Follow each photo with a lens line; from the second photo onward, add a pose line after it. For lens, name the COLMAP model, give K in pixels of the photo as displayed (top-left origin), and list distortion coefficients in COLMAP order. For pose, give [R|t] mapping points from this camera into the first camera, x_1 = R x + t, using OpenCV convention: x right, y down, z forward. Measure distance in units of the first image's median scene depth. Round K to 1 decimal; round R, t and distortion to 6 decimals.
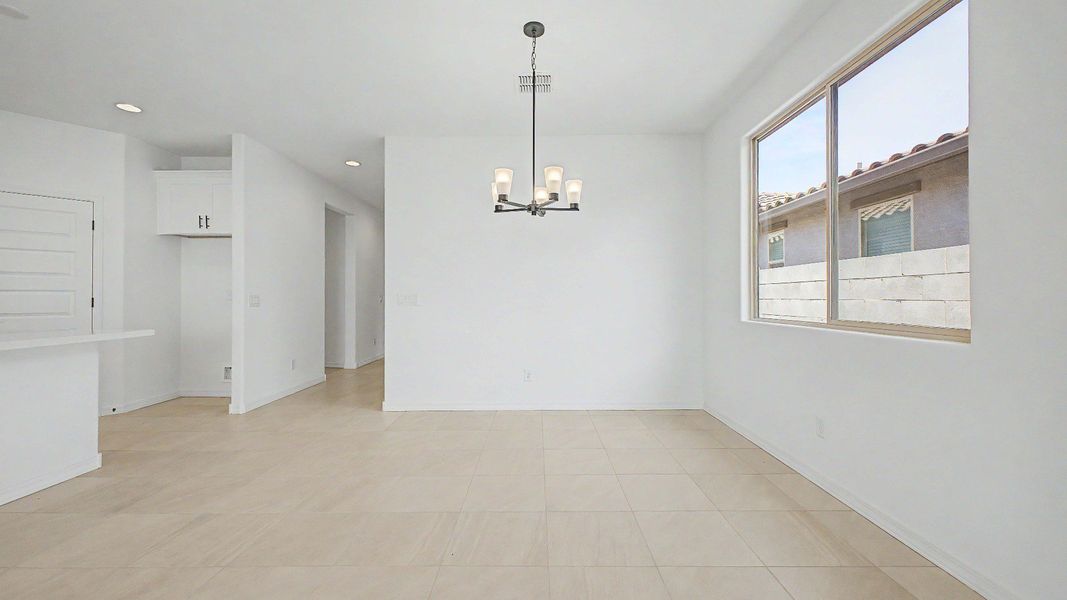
lens RADIAL K [[422.1, 0, 537.5], [0, 422.1, 296.1], [0, 0, 1]] dist [0.008969, -0.002419]
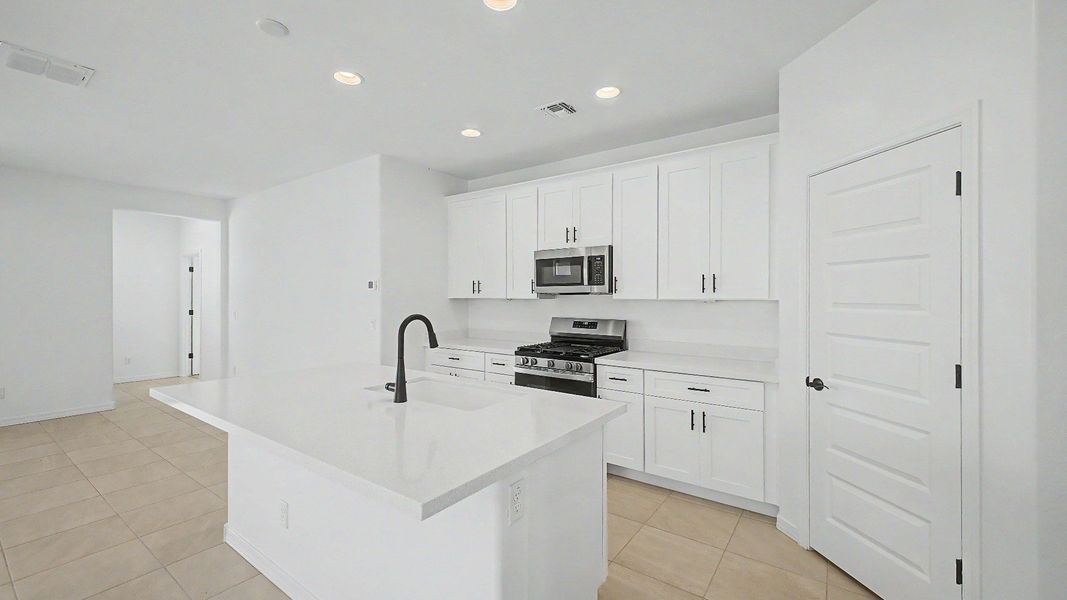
lens RADIAL K [[422.1, 0, 532.7], [0, 422.1, 297.5], [0, 0, 1]] dist [0.008969, -0.002419]
pose [[-0.583130, 0.000841, -0.812378, -0.459750], [0.001527, 0.999999, -0.000060, -0.057717], [0.812377, -0.001276, -0.583131, 0.861286]]
